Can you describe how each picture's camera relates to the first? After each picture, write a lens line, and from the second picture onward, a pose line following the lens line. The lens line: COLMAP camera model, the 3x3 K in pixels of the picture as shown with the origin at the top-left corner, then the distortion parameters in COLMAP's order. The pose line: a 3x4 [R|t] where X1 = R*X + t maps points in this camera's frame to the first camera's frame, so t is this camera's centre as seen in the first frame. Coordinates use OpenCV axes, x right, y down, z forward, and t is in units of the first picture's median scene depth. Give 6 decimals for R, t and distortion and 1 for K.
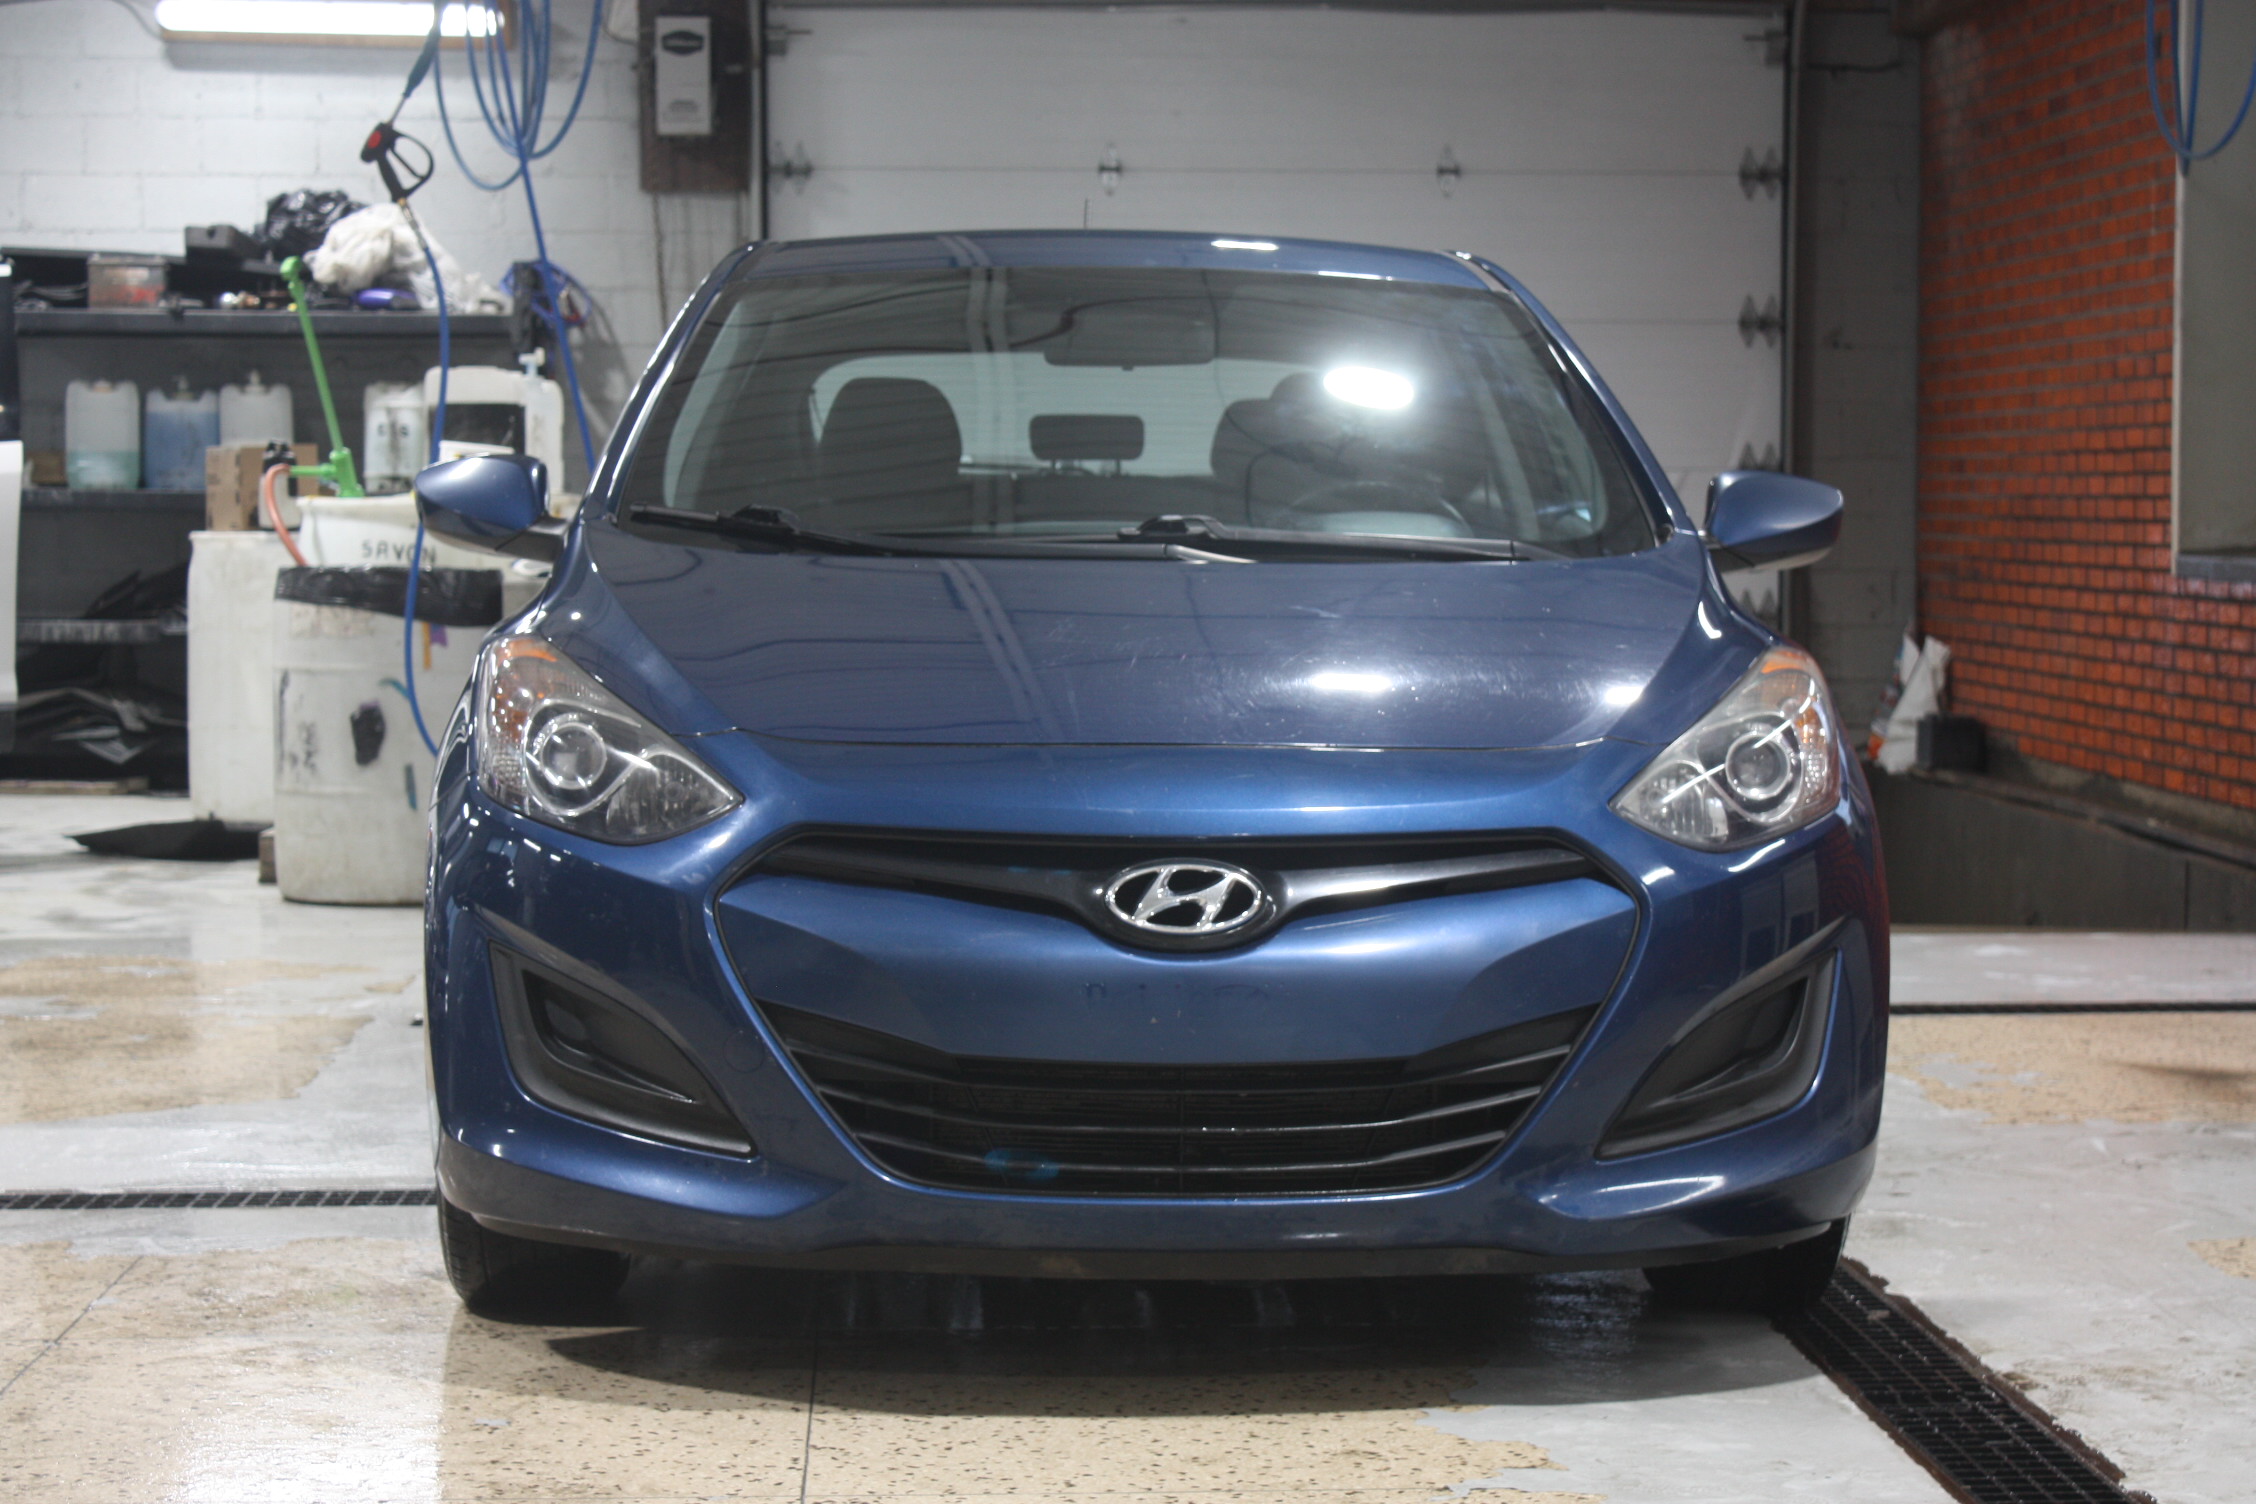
lens RADIAL K [[4728.5, 0, 1128.0], [0, 4728.5, 752.9], [0, 0, 1]] dist [-0.080006, 0.000000]
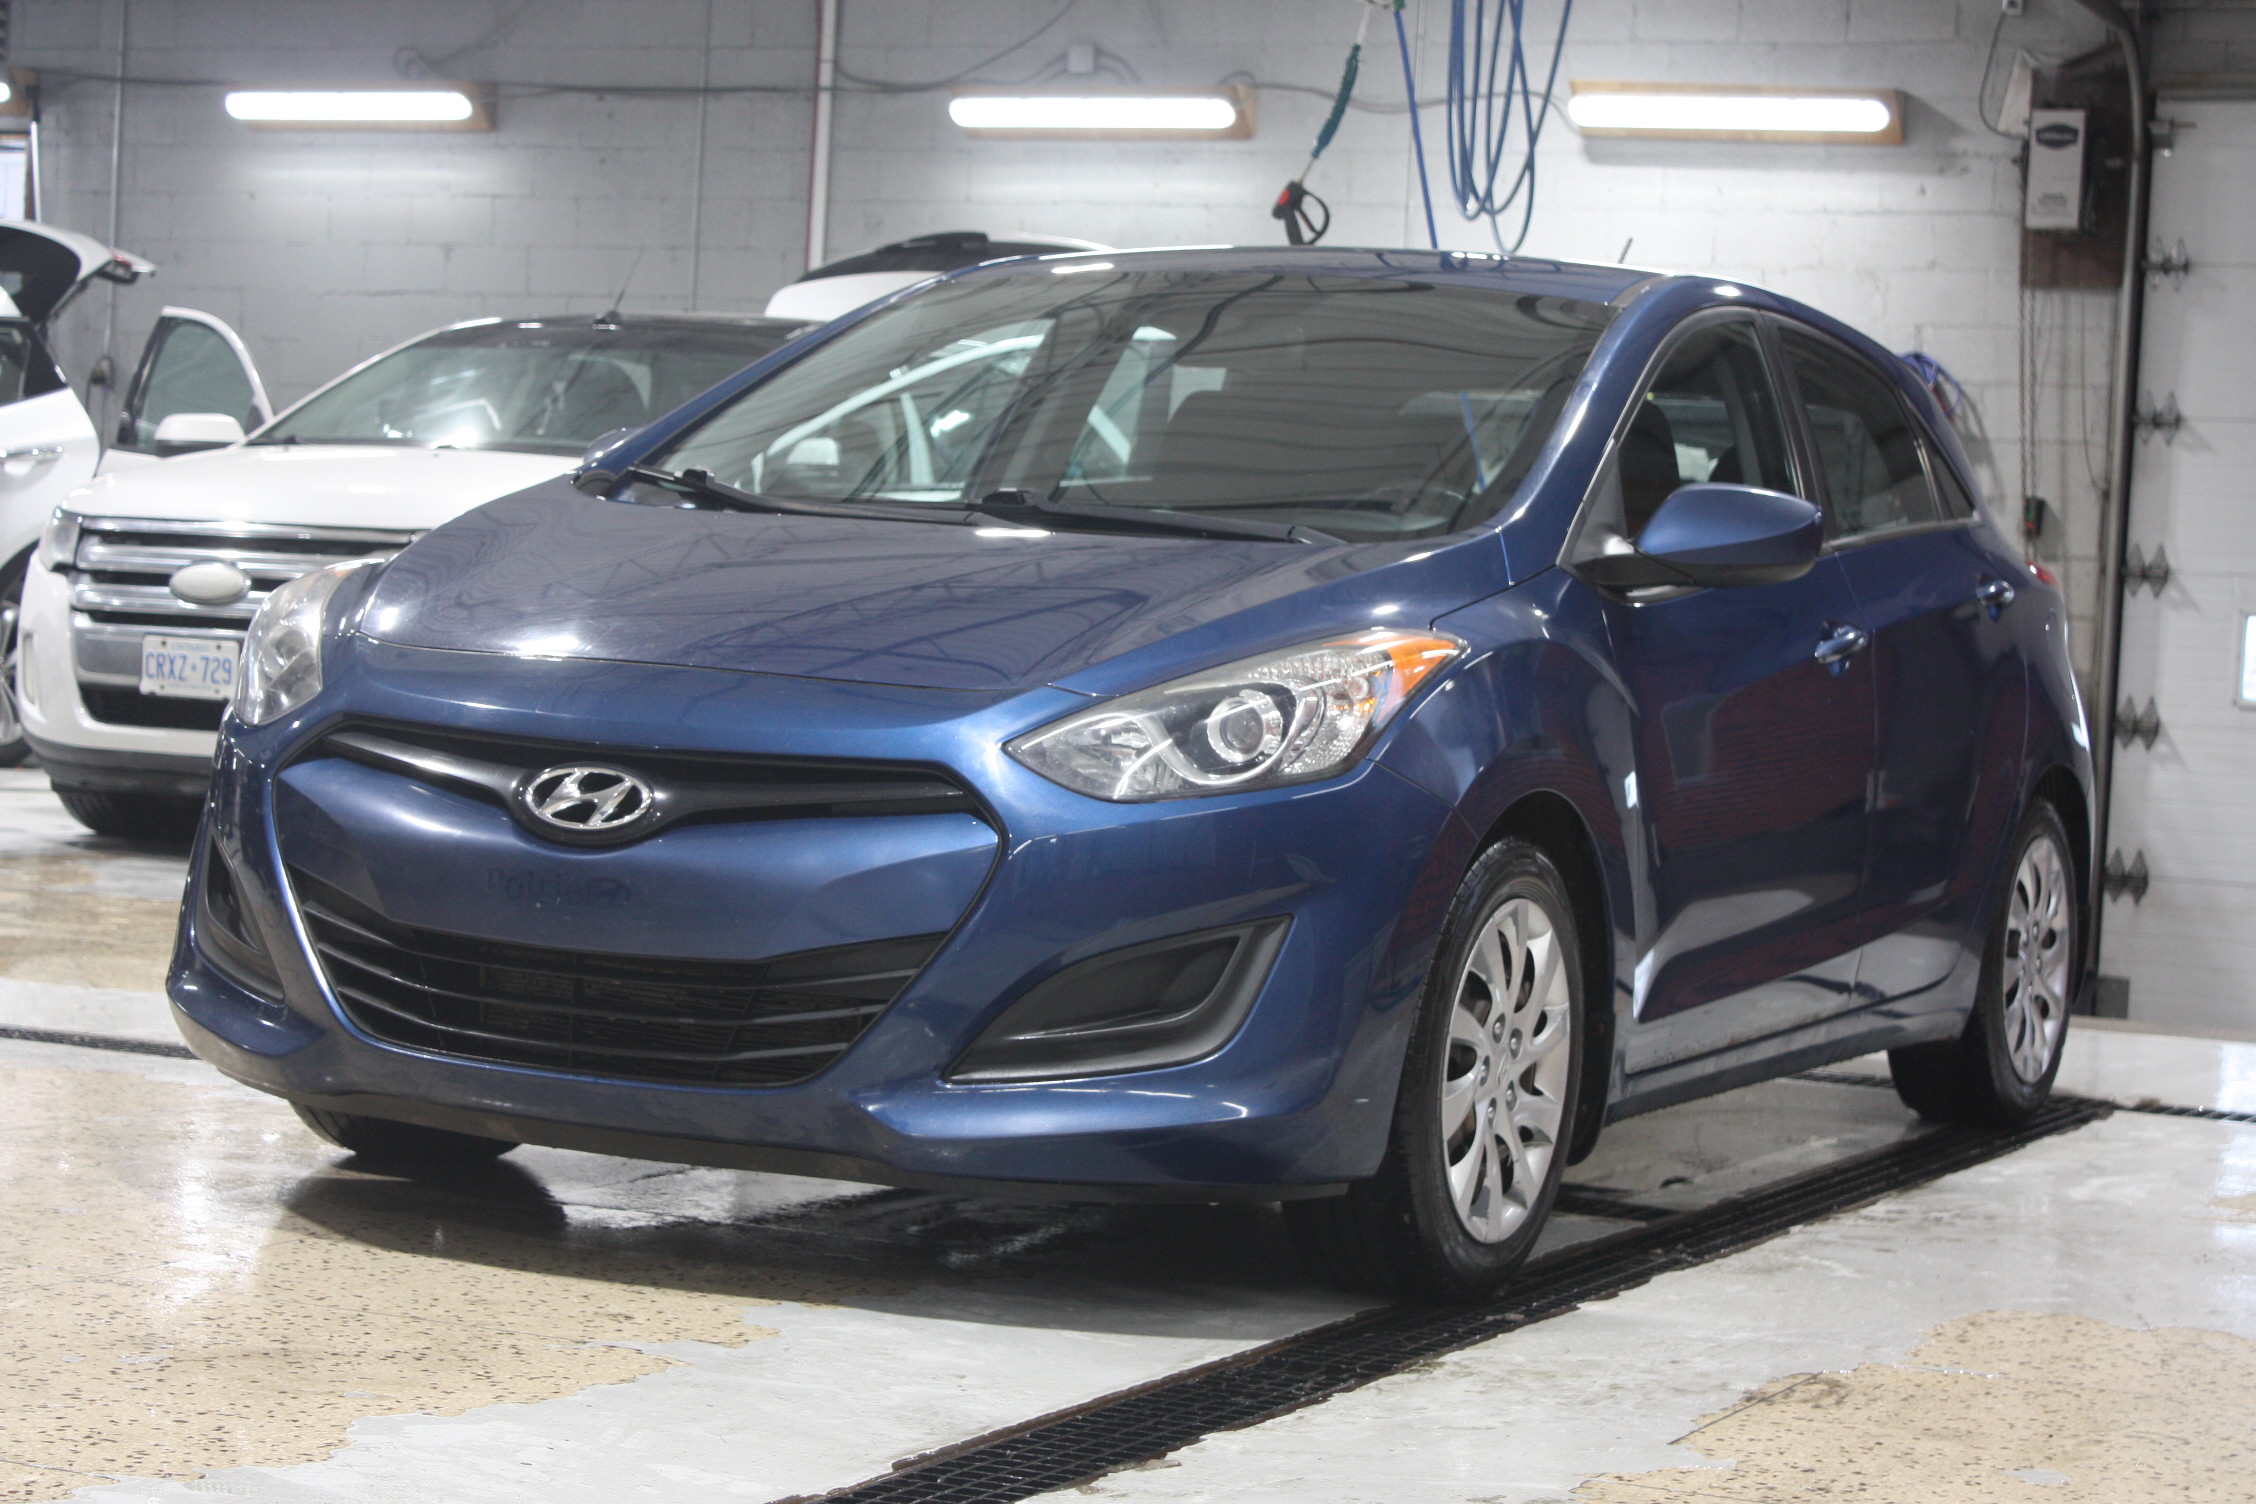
lens RADIAL K [[4782.4, 0, 1128.5], [0, 4782.4, 750.6], [0, 0, 1]] dist [0.014554, 0.000000]
pose [[0.857986, 0.058825, -0.510294, 0.258787], [-0.078884, 0.996726, -0.017732, 0.011299], [0.507580, 0.055468, 0.859817, 0.043531]]
